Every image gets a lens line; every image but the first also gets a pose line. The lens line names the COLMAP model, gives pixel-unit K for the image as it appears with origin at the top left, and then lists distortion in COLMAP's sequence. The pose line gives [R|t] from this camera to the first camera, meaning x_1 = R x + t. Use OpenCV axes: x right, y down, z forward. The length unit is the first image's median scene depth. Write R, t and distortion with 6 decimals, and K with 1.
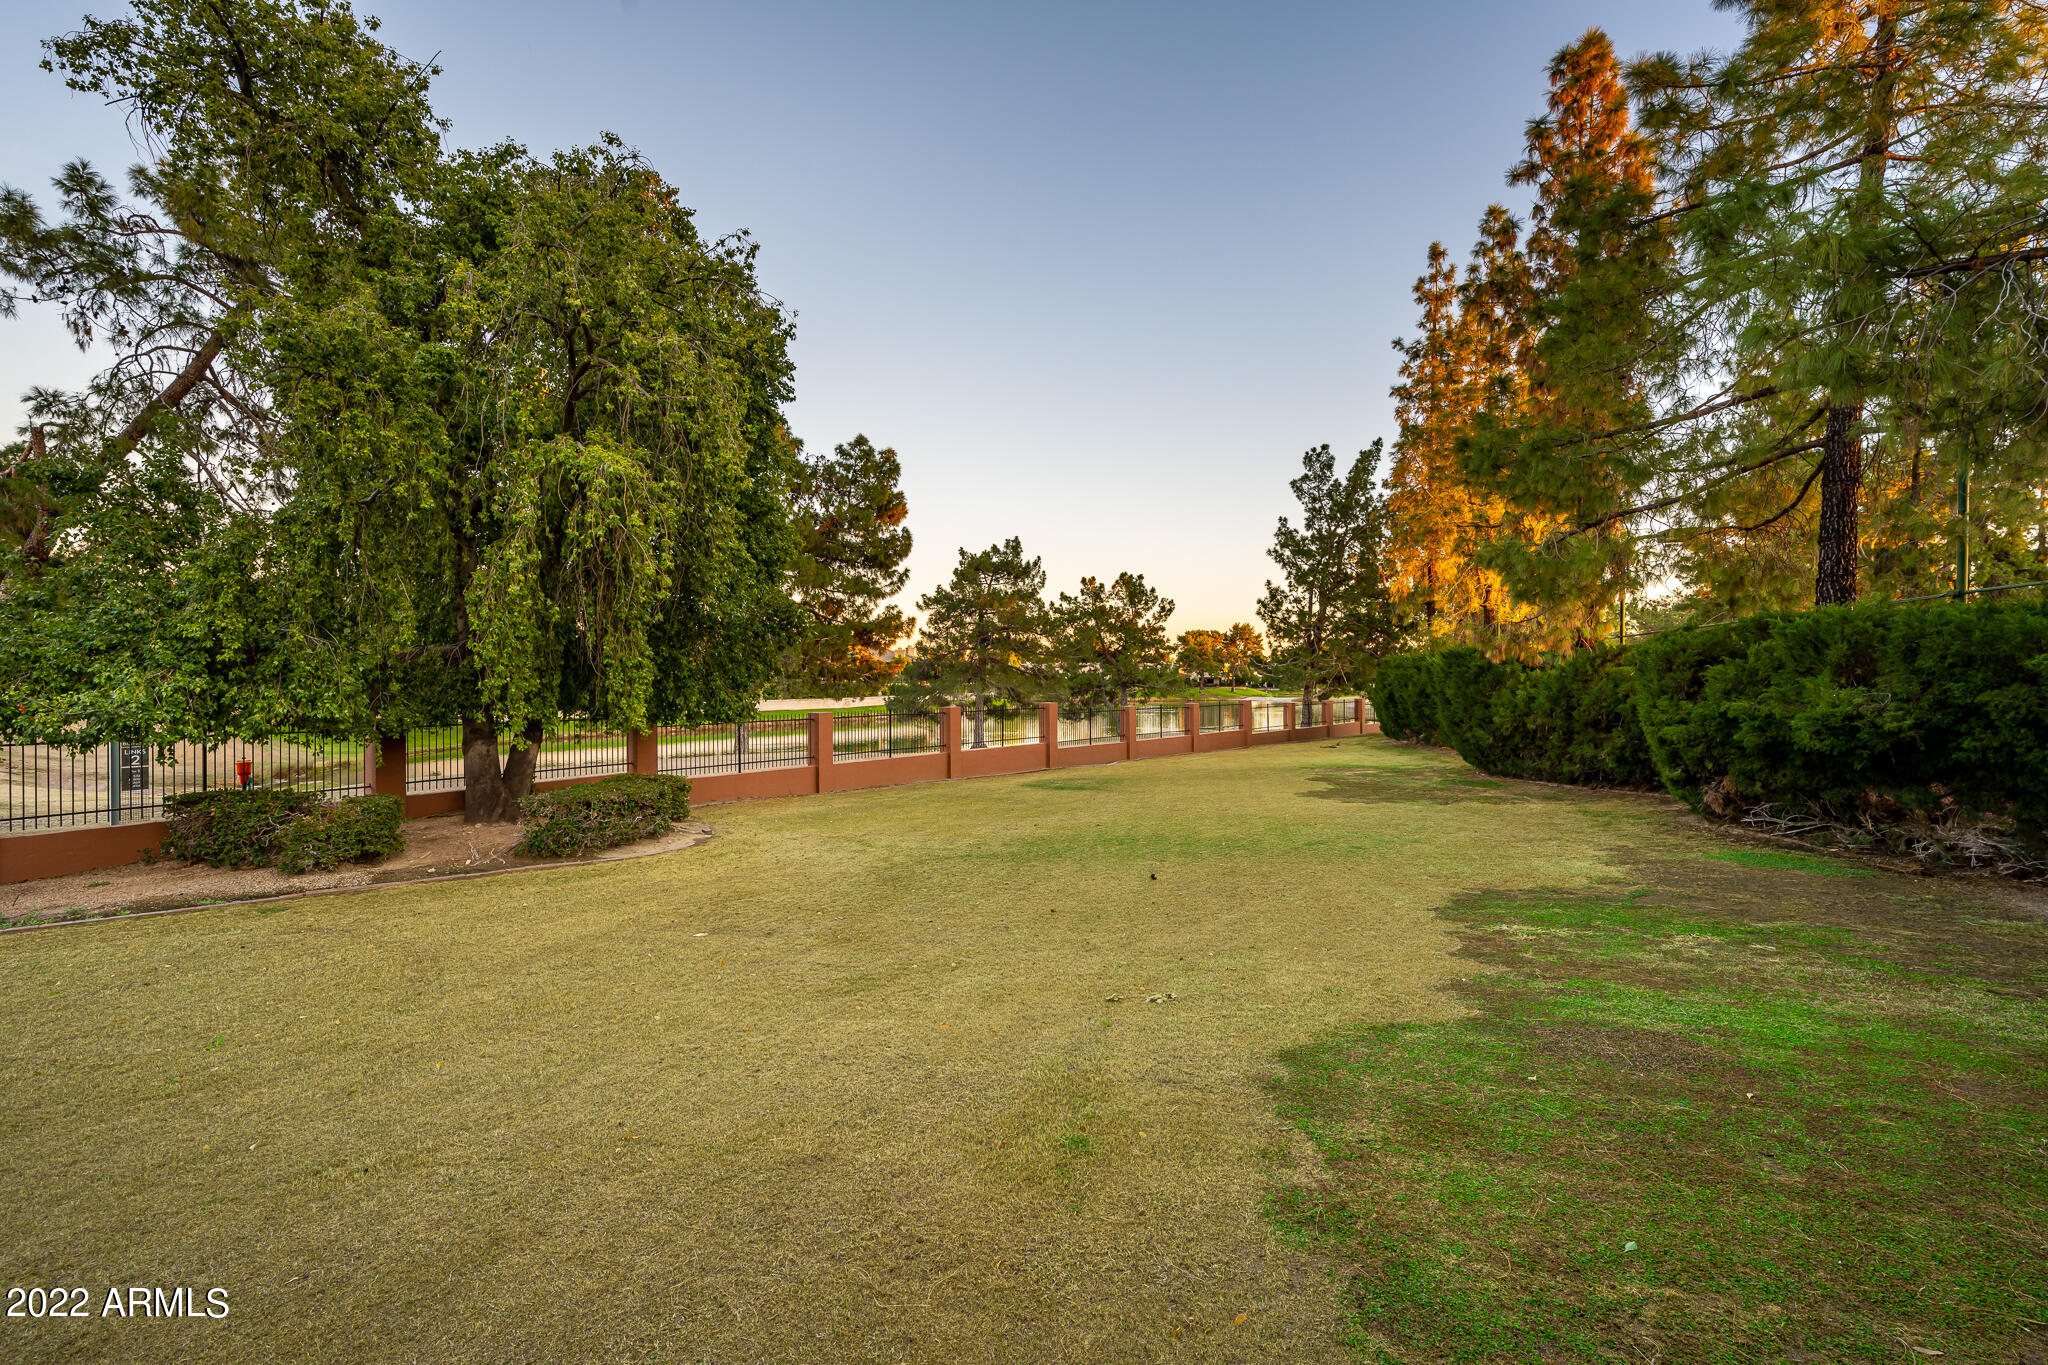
lens RADIAL K [[912.7, 0, 1023.2], [0, 912.7, 683.2], [0, 0, 1]] dist [0.003183, 0.000176]
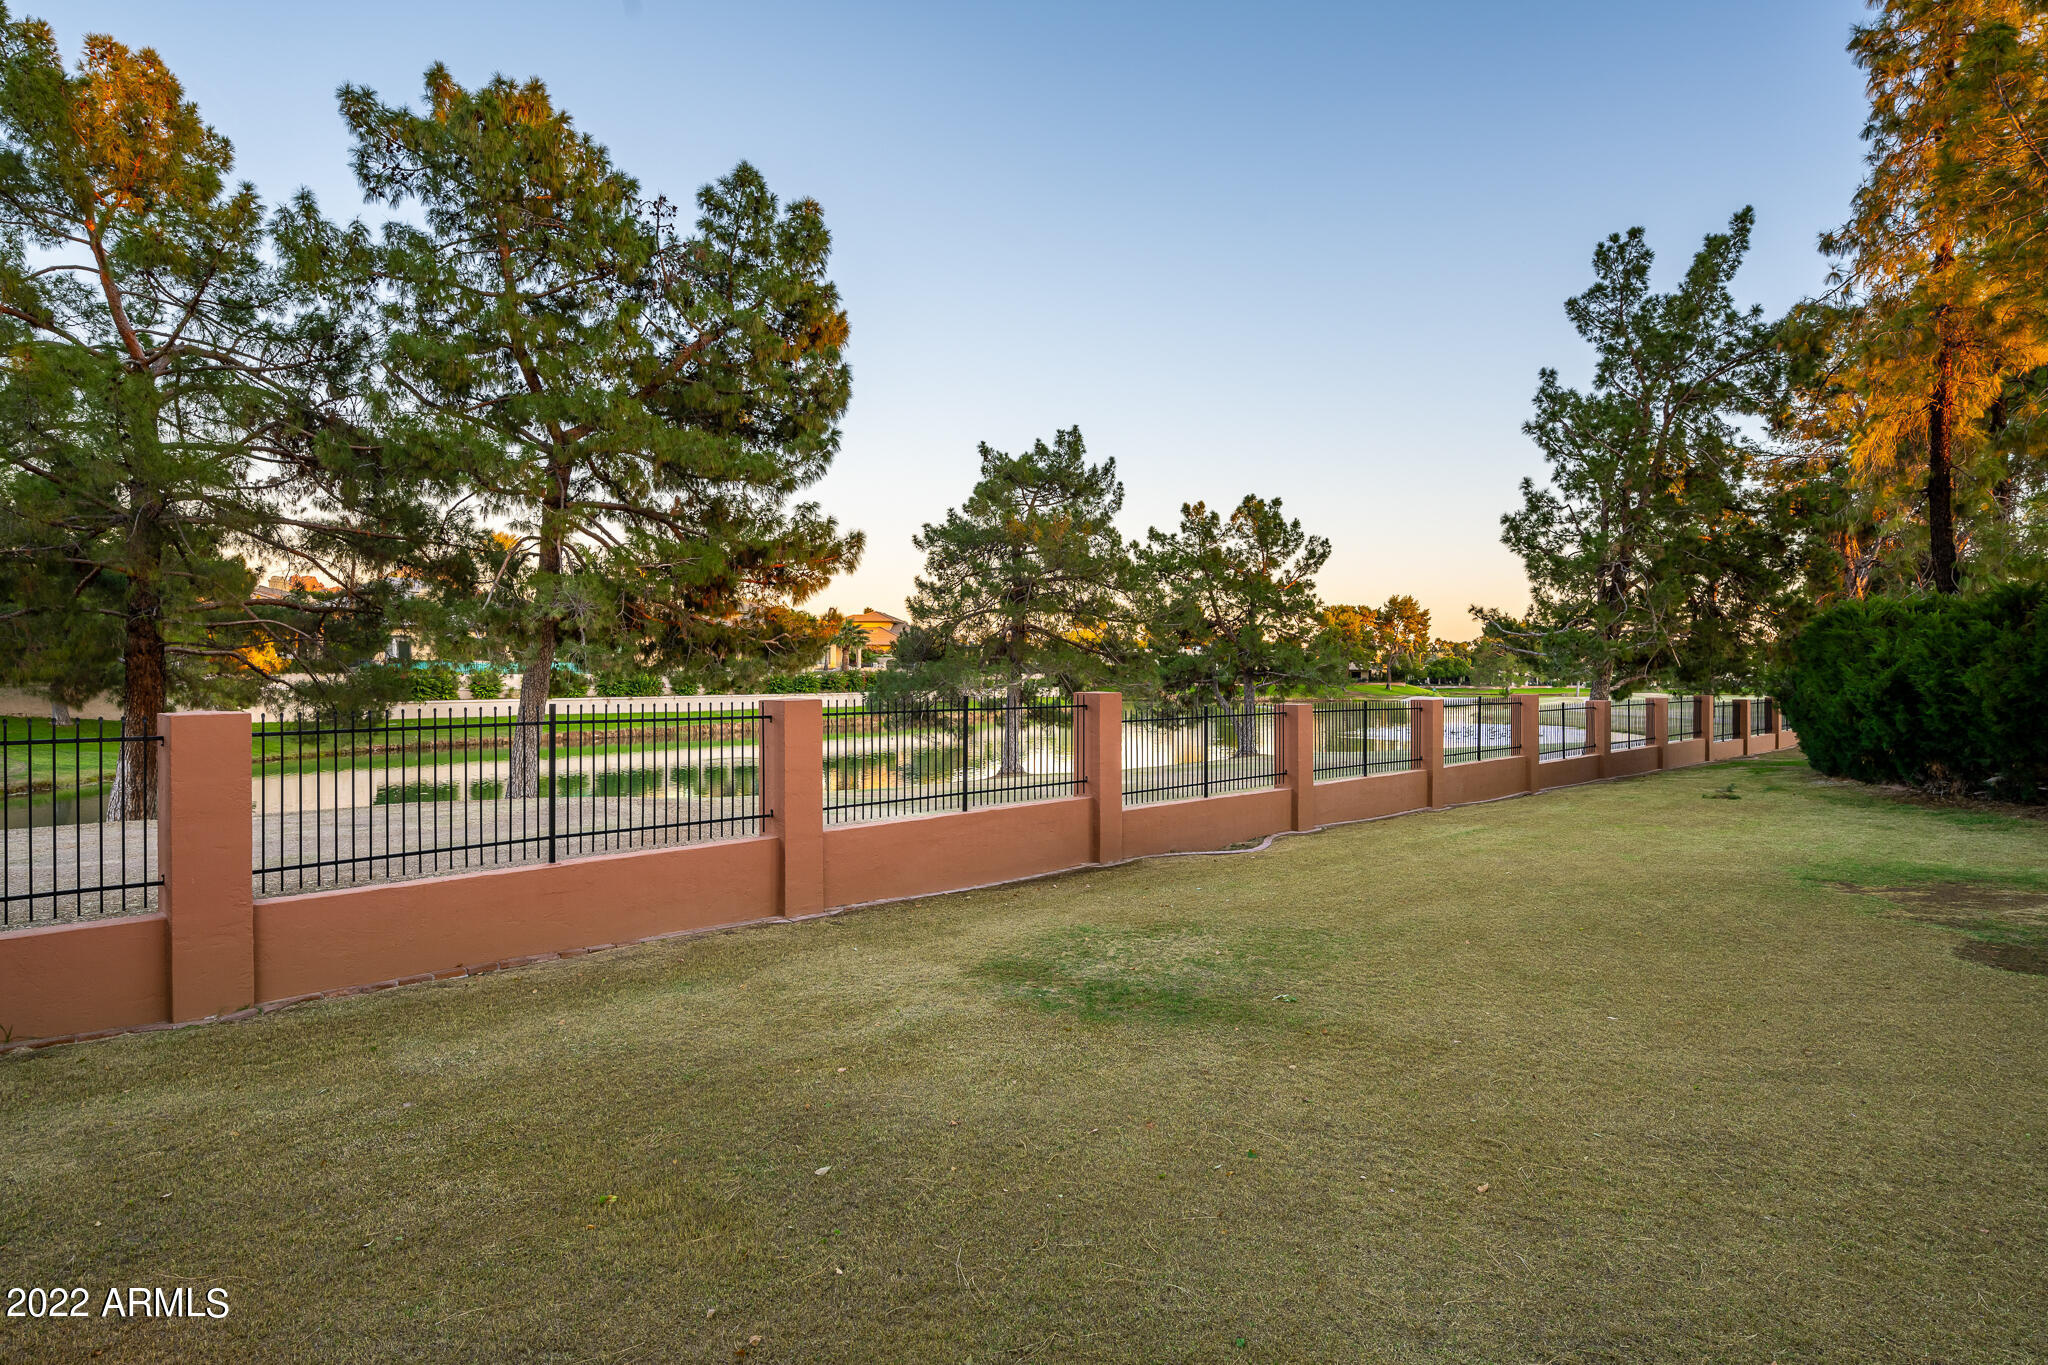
lens RADIAL K [[1109.2, 0, 1021.9], [0, 1109.2, 677.1], [0, 0, 1]] dist [-0.000998, -0.000469]
pose [[0.996961, 0.005876, -0.077682, 0.015614], [-0.006009, 0.999981, -0.001487, 0.007746], [0.077671, 0.001949, 0.996977, 0.260810]]
